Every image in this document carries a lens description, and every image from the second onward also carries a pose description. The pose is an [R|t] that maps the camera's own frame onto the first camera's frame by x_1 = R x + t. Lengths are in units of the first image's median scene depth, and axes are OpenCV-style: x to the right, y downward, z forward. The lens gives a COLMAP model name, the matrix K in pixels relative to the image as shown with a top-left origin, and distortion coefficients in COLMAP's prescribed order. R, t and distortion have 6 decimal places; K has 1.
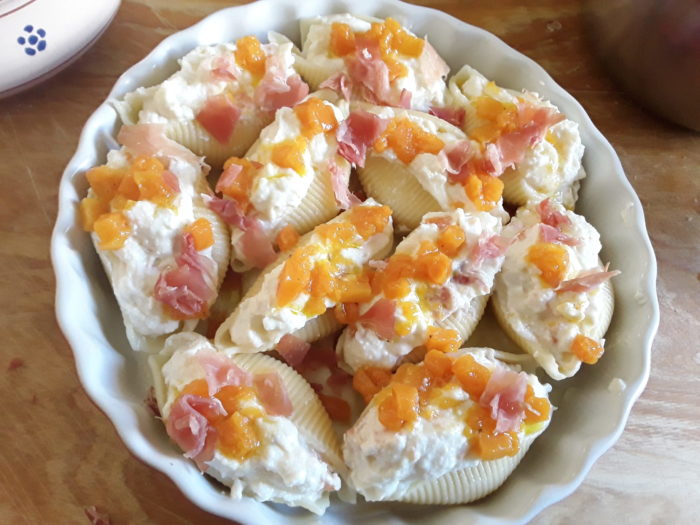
lens RADIAL K [[592.5, 0, 350.0], [0, 592.5, 262.5], [0, 0, 1]] dist [-0.003101, -0.010064]
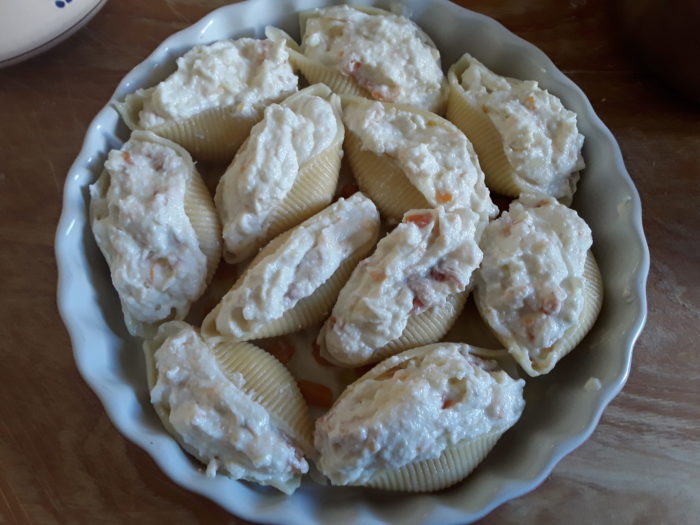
lens RADIAL K [[592.5, 0, 350.0], [0, 592.5, 262.5], [0, 0, 1]] dist [-0.003101, -0.010064]
pose [[0.992068, 0.016060, -0.124674, 0.160632], [-0.008567, 0.998137, 0.060407, -0.052772], [0.125412, -0.058860, 0.990357, -0.024120]]
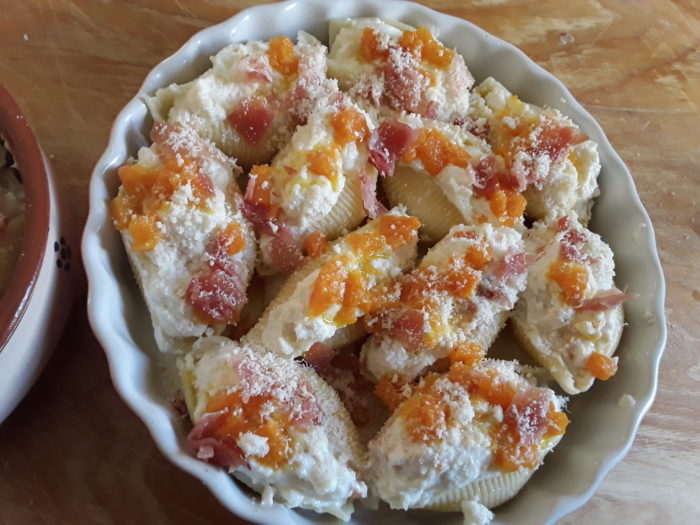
lens RADIAL K [[592.5, 0, 350.0], [0, 592.5, 262.5], [0, 0, 1]] dist [-0.003101, -0.010064]
pose [[0.996950, 0.045899, 0.063124, -0.110904], [-0.047971, 0.998345, 0.031717, -0.045952], [-0.061564, -0.034648, 0.997502, -0.006271]]
